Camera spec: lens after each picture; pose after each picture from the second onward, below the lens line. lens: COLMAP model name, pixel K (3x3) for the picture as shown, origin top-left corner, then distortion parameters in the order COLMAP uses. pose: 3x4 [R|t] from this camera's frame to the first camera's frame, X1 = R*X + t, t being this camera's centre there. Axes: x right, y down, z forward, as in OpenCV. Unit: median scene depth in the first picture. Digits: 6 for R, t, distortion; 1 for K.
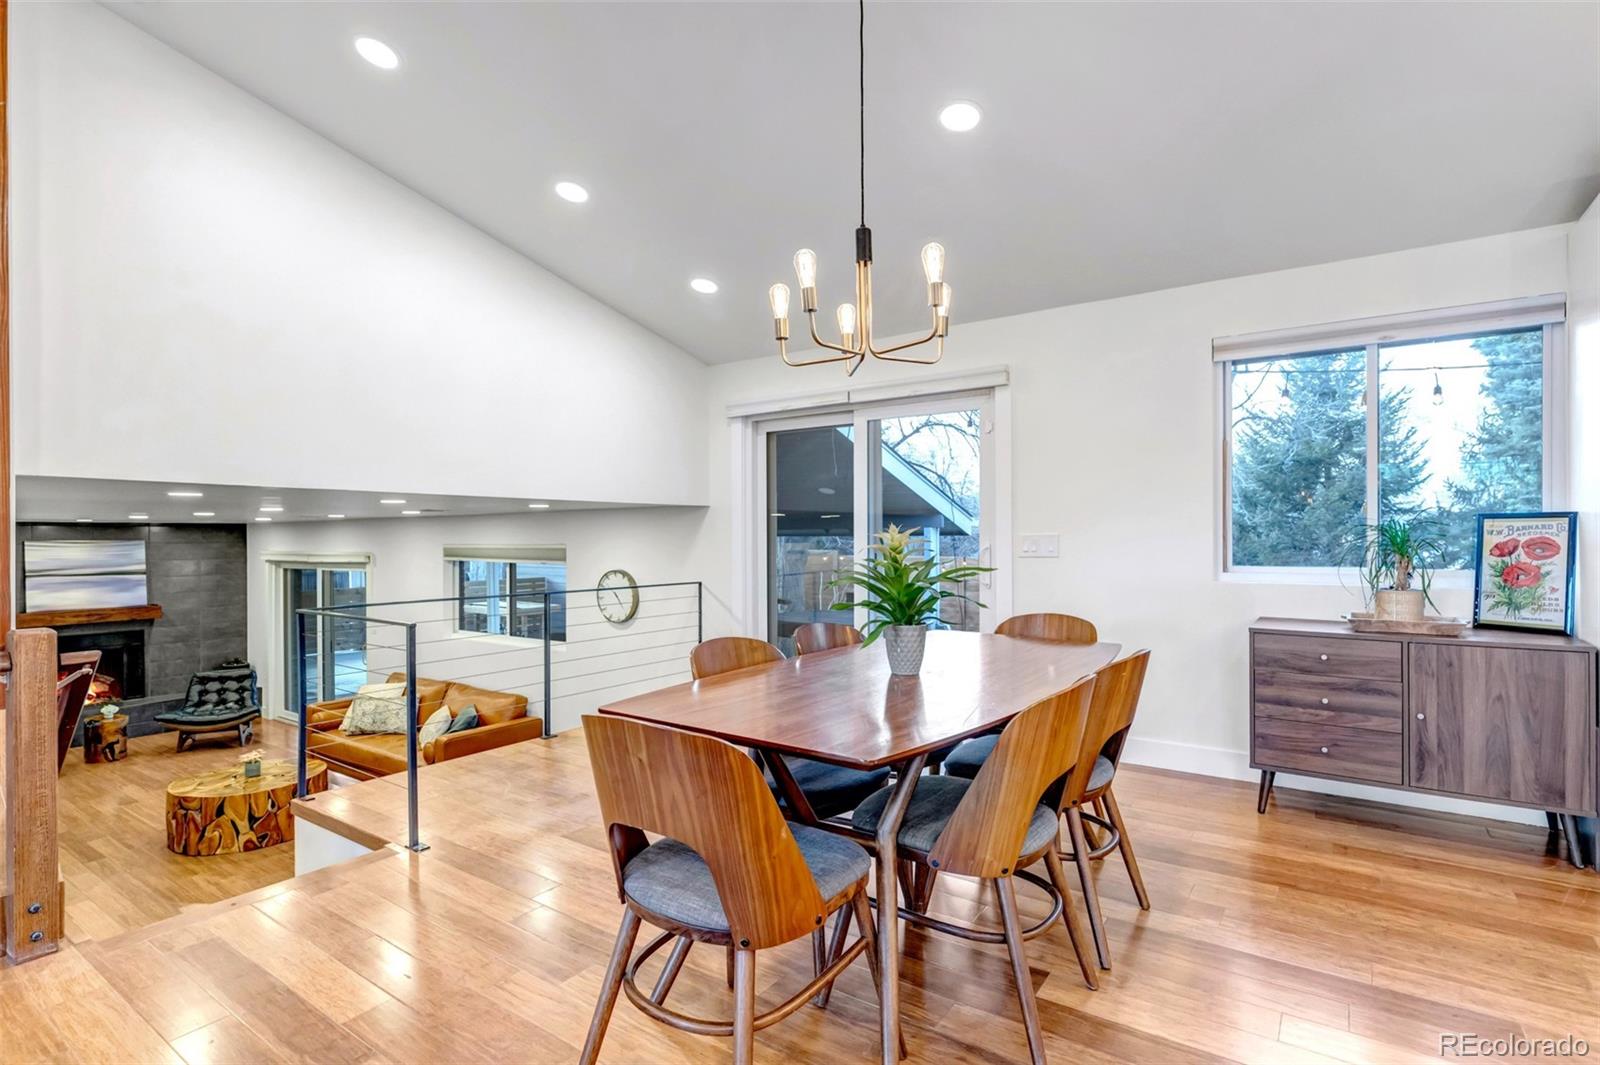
lens RADIAL K [[803.0, 0, 803.2], [0, 803.0, 529.3], [0, 0, 1]] dist [-0.000824, -0.000366]
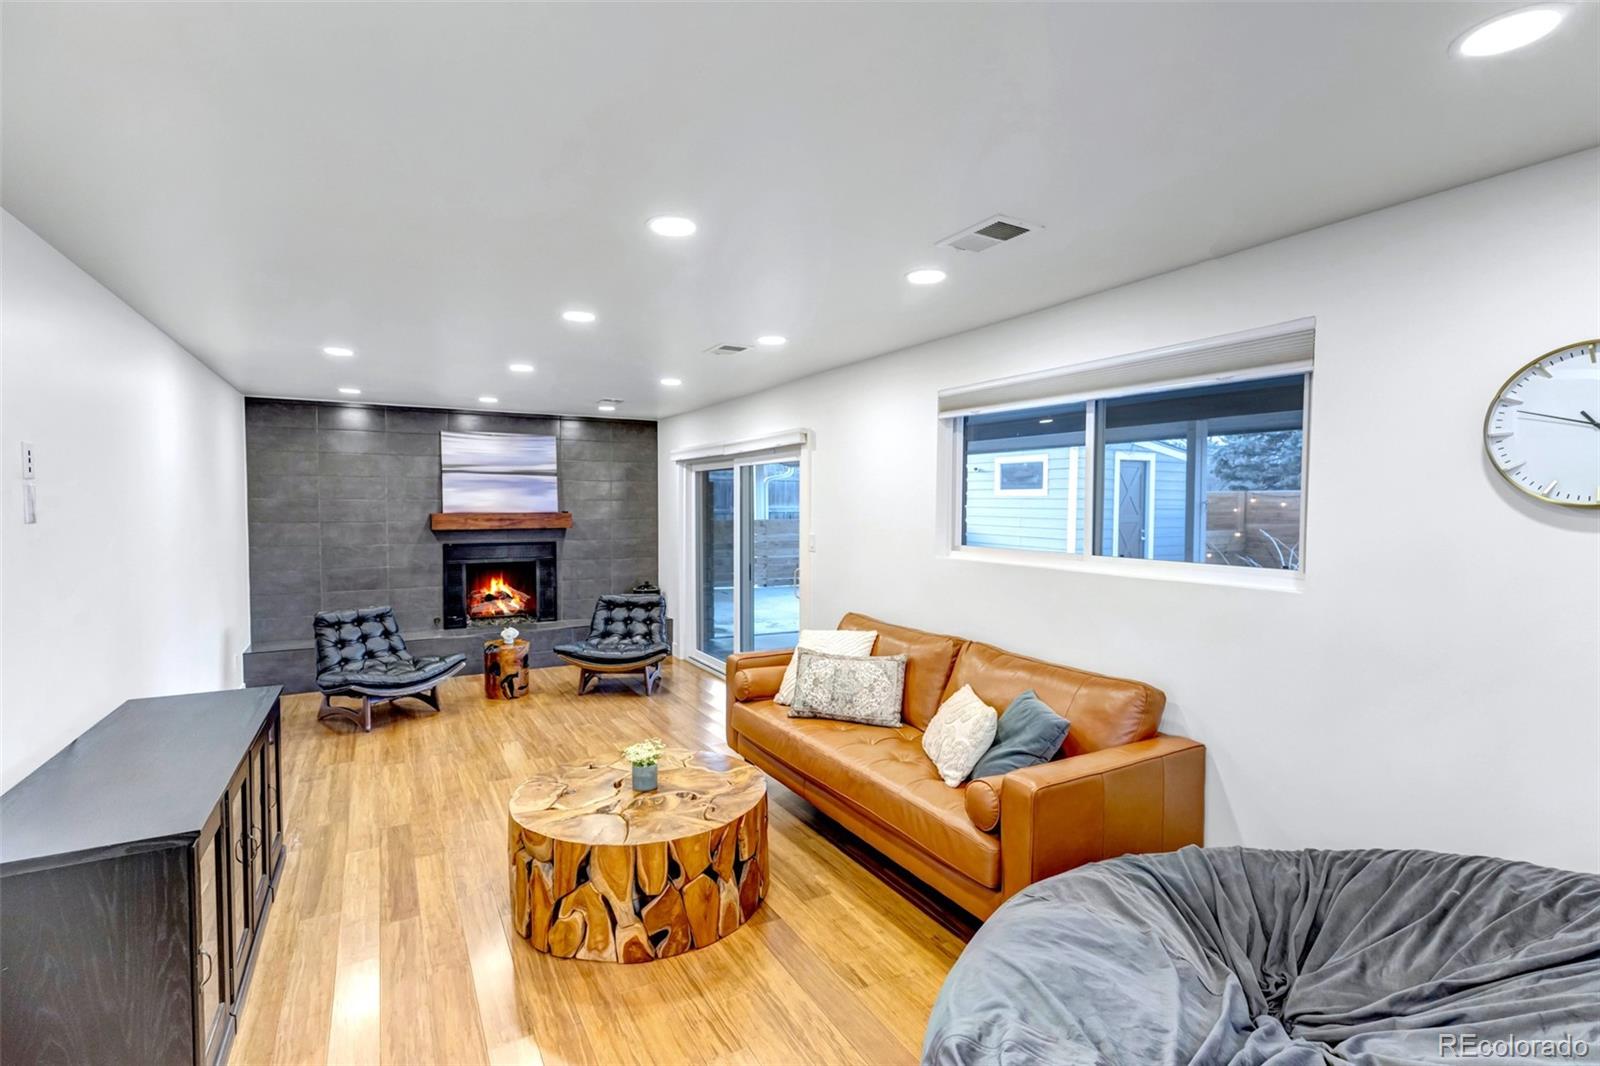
lens RADIAL K [[742.7, 0, 797.0], [0, 742.7, 529.4], [0, 0, 1]] dist [0.005923, -0.000540]
pose [[0.905520, 0.025681, -0.423527, -0.273505], [-0.006733, 0.998911, 0.046175, 0.079168], [0.424251, -0.038961, 0.904706, 0.421891]]
